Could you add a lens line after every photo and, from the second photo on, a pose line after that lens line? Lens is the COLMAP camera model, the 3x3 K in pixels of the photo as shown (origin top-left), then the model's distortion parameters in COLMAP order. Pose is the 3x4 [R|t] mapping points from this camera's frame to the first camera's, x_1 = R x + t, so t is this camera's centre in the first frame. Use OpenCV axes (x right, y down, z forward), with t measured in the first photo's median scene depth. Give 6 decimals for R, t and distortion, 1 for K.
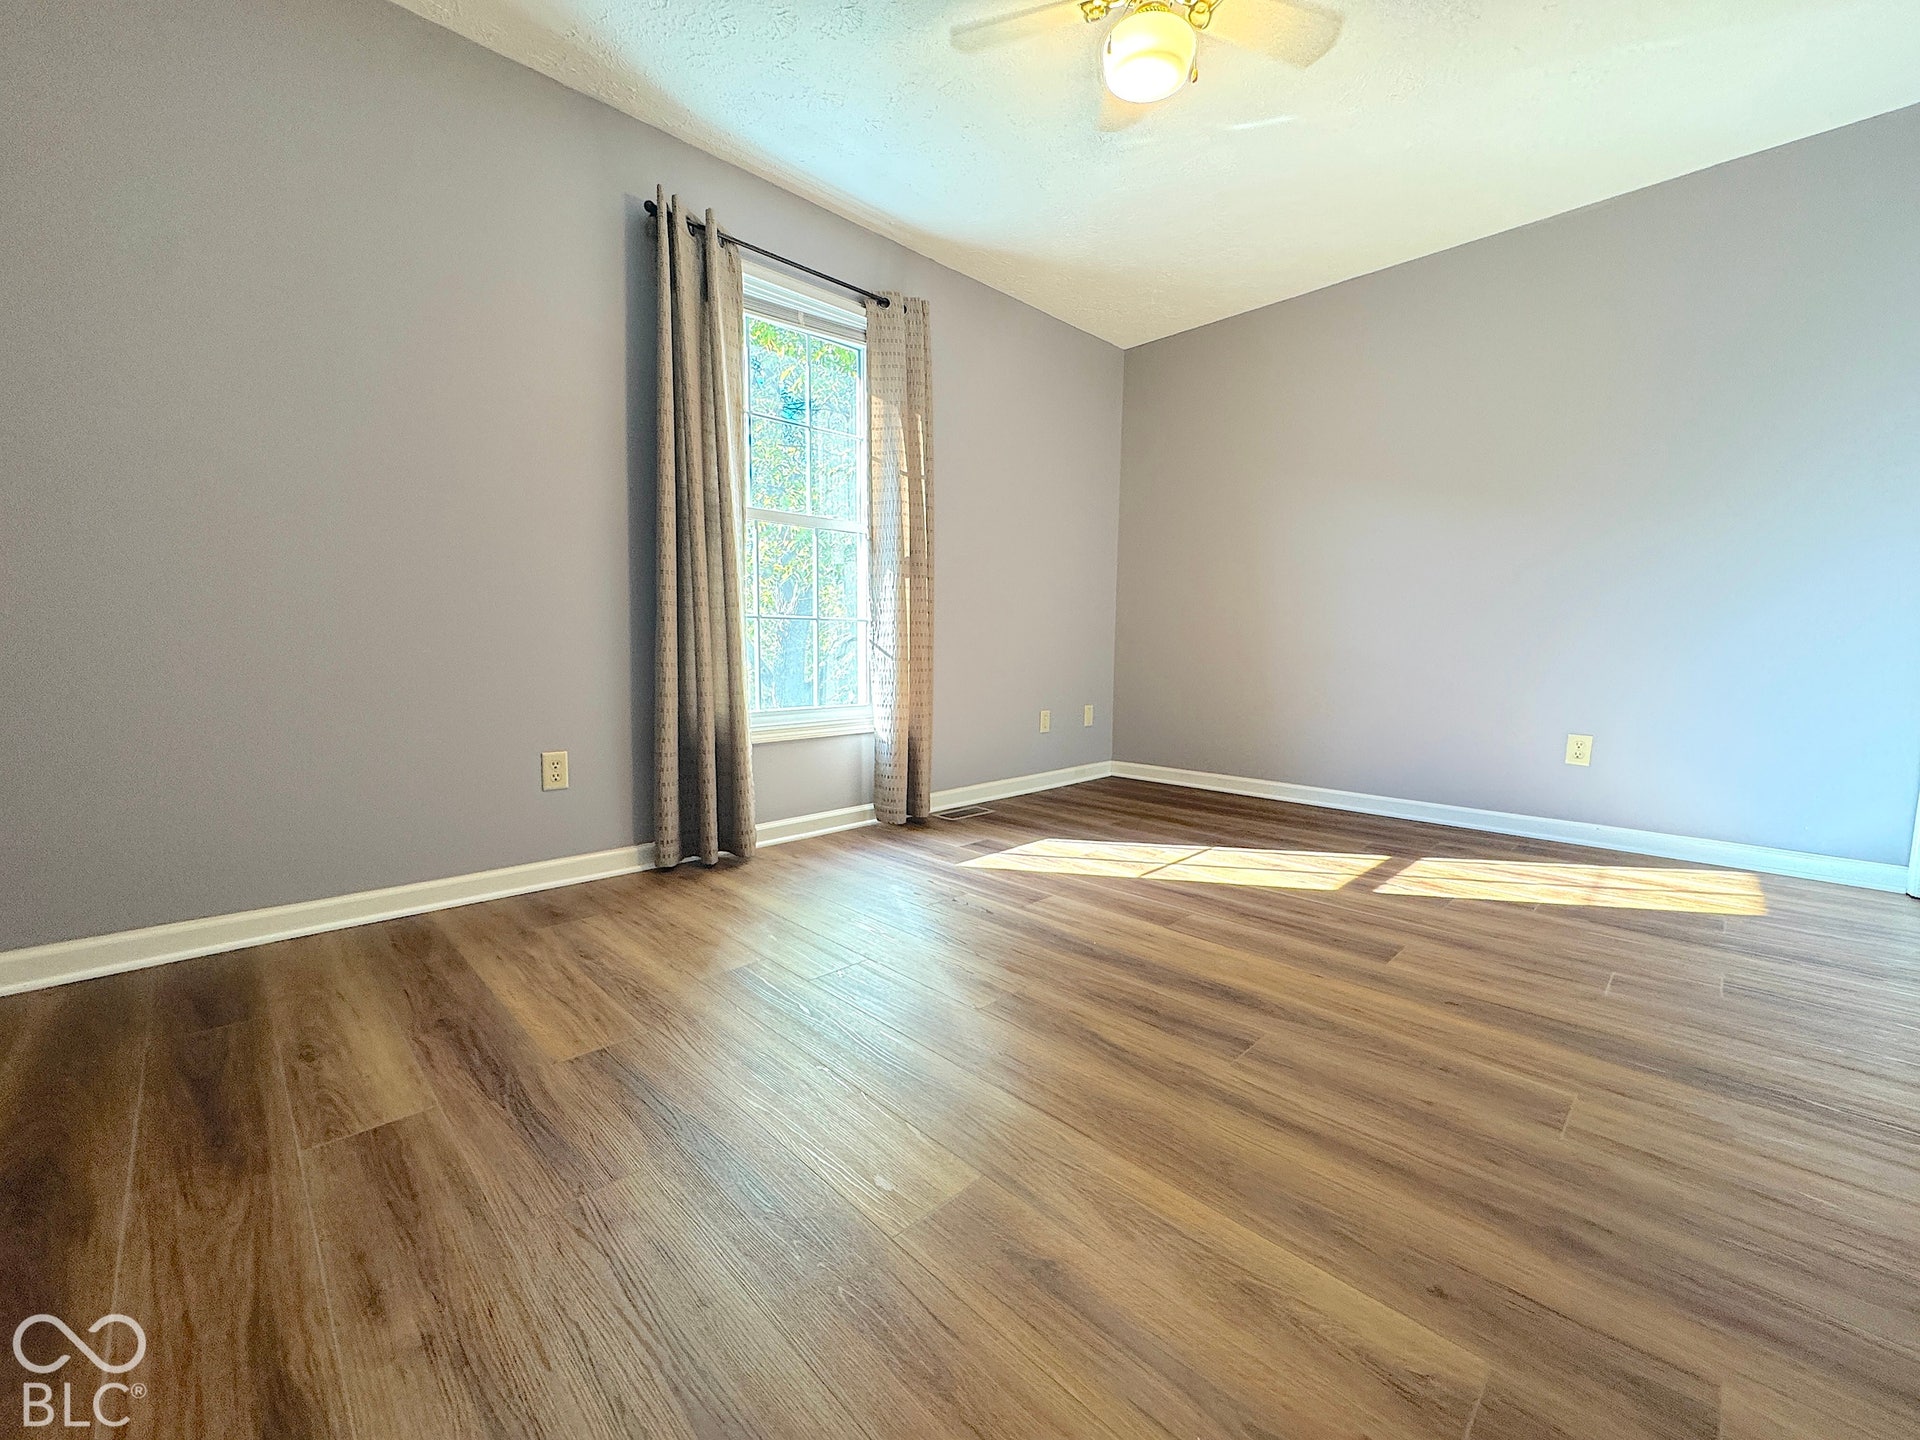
lens RADIAL K [[769.0, 0, 959.4], [0, 769.0, 720.4], [0, 0, 1]] dist [-0.002403, 0.000129]
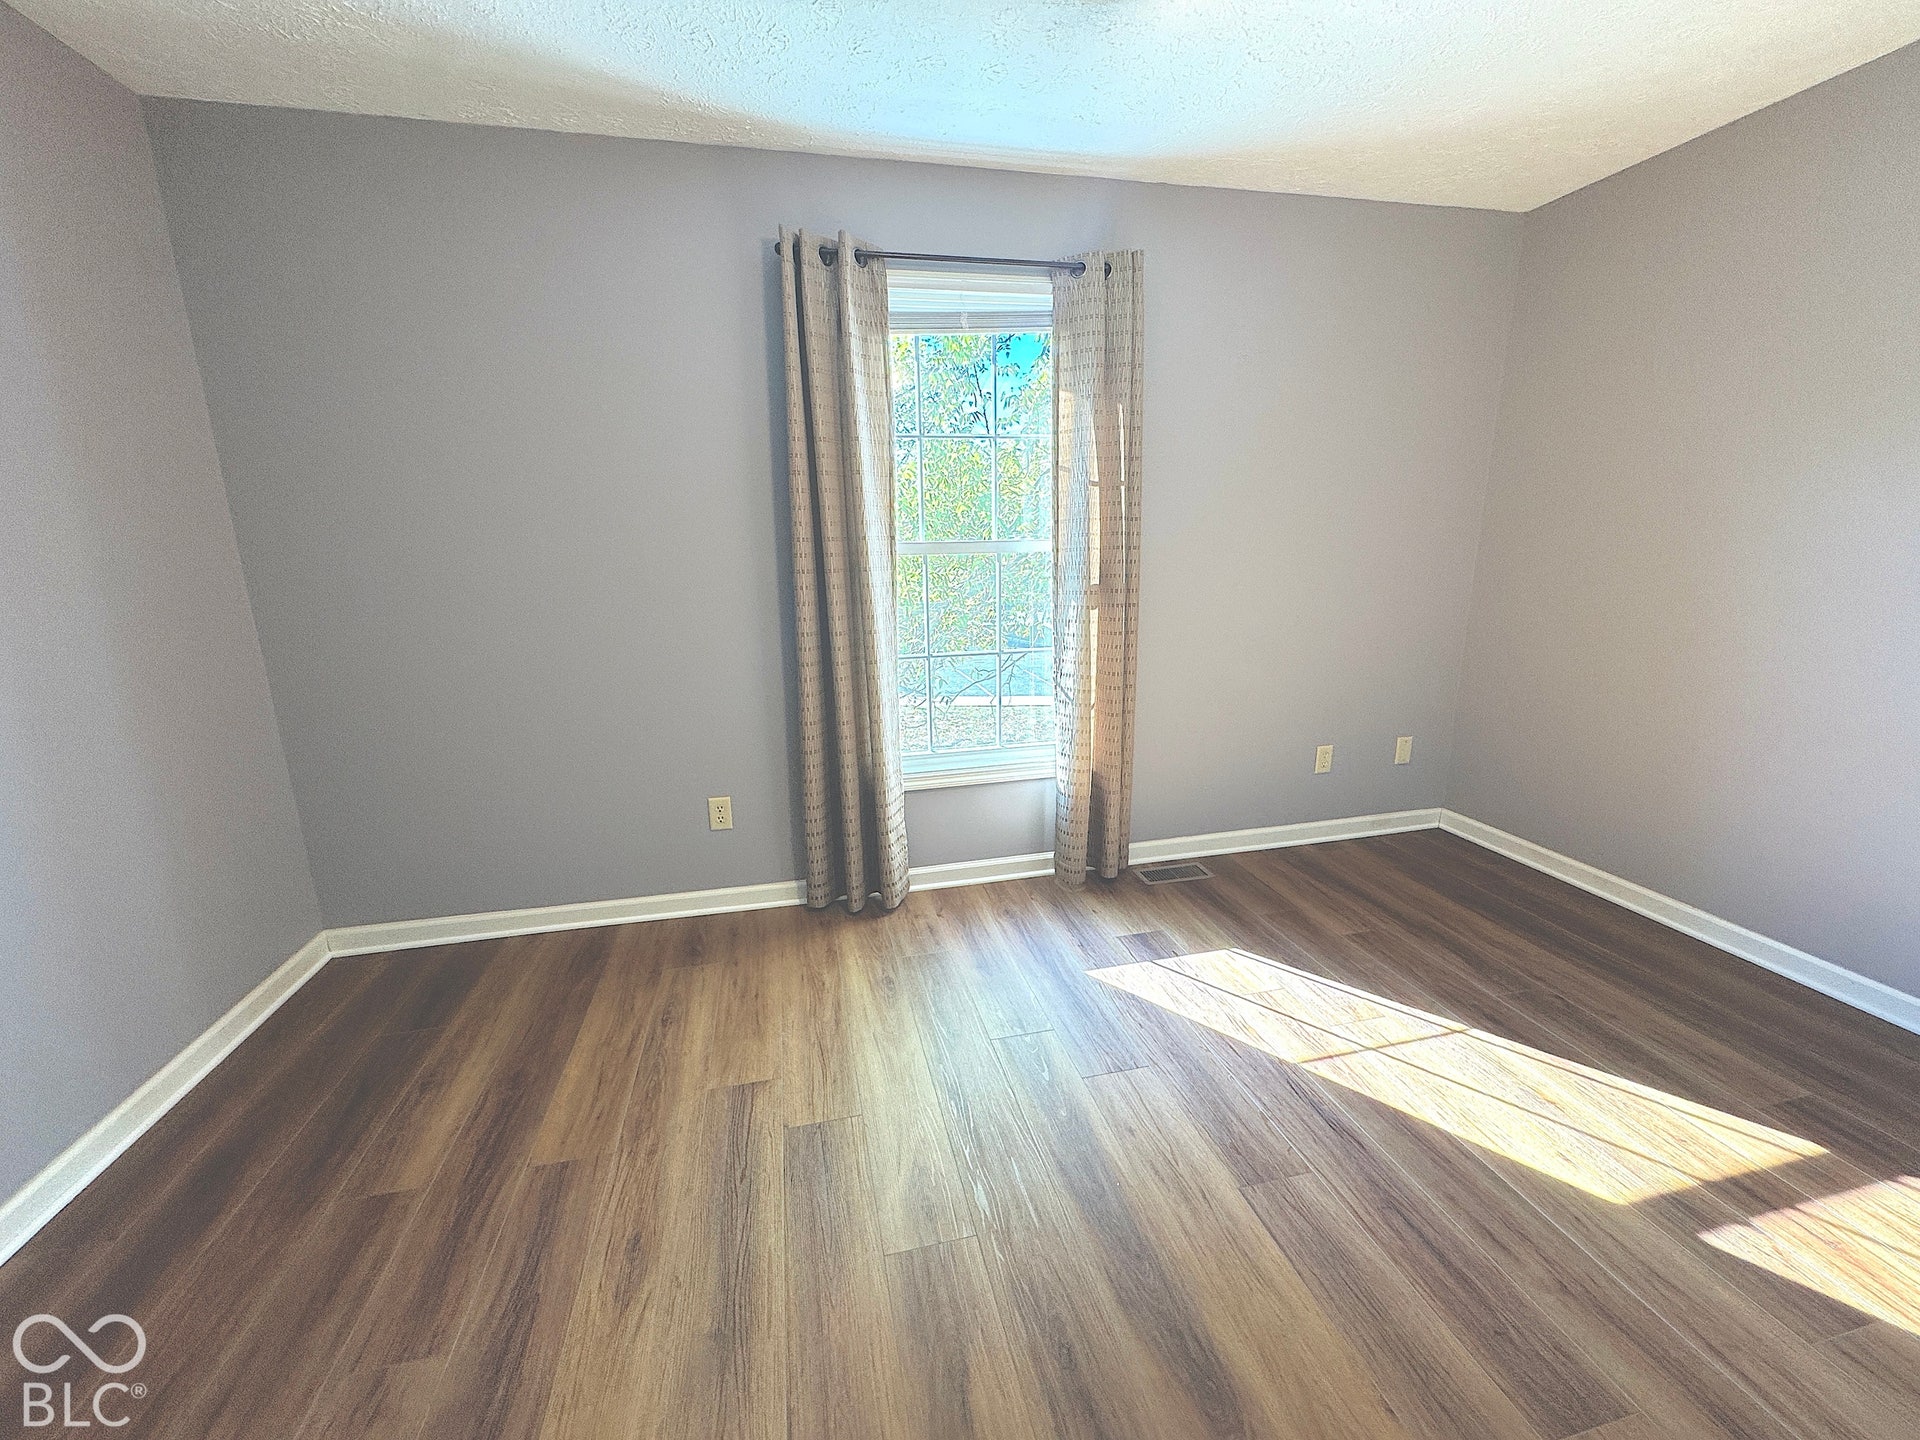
lens RADIAL K [[754.1, 0, 963.0], [0, 754.1, 718.4], [0, 0, 1]] dist [-0.001176, 0.000000]
pose [[0.851322, 0.099198, -0.515181, 0.257392], [-0.027485, 0.989047, 0.145022, -0.189532], [0.523923, -0.109301, 0.844723, 0.216669]]
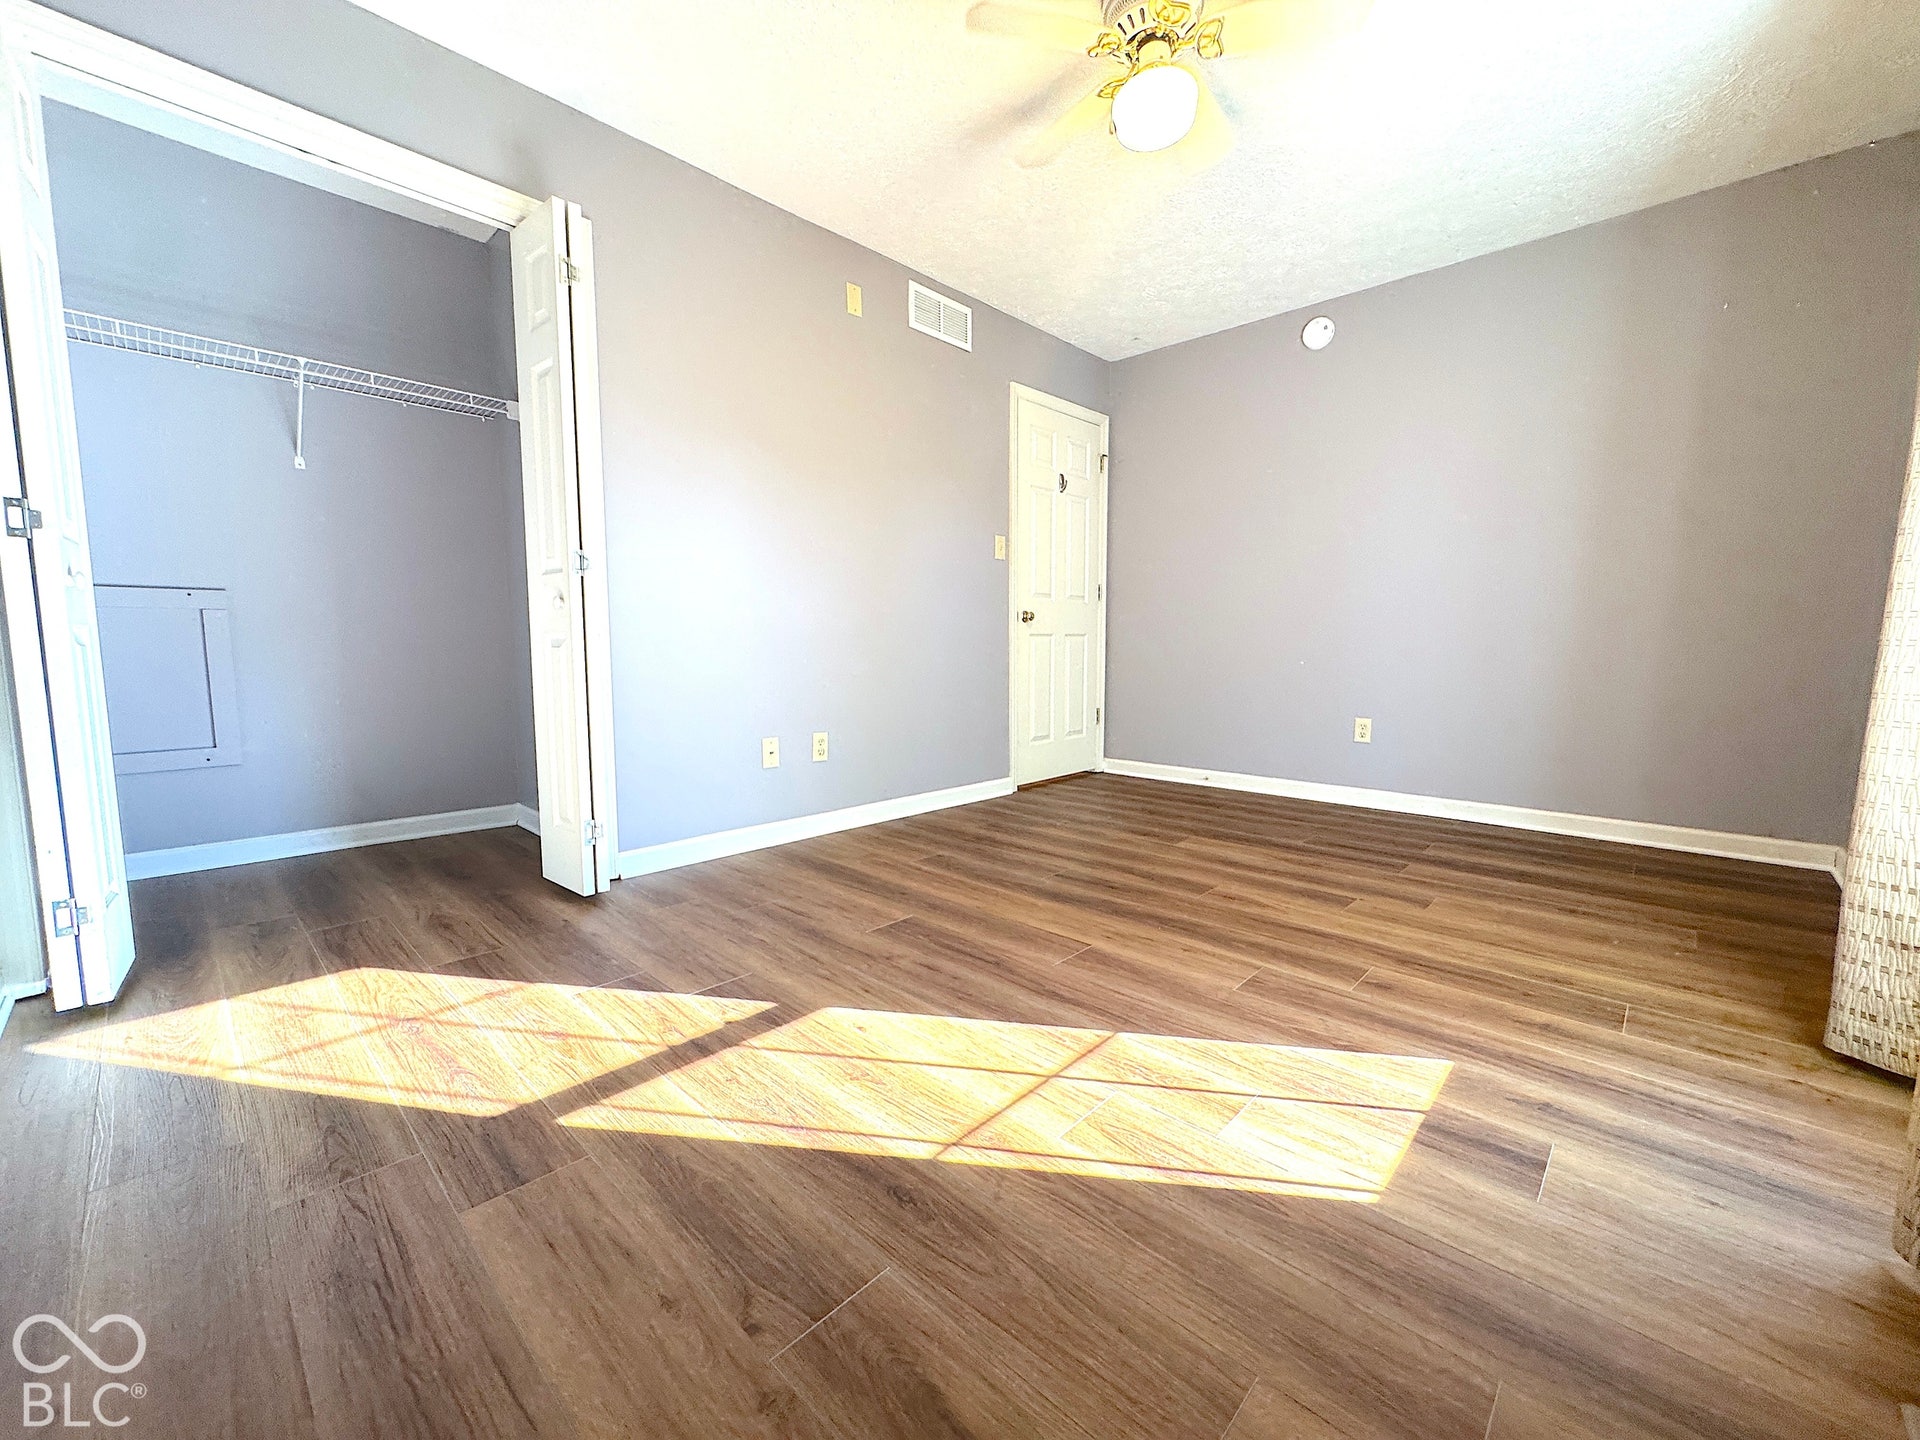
lens RADIAL K [[769.0, 0, 959.4], [0, 769.0, 720.4], [0, 0, 1]] dist [-0.002403, 0.000129]
pose [[-0.999537, -0.008858, -0.029107, 0.323259], [-0.014388, 0.980568, 0.195650, -0.131227], [0.026808, 0.195978, -0.980242, 1.313788]]
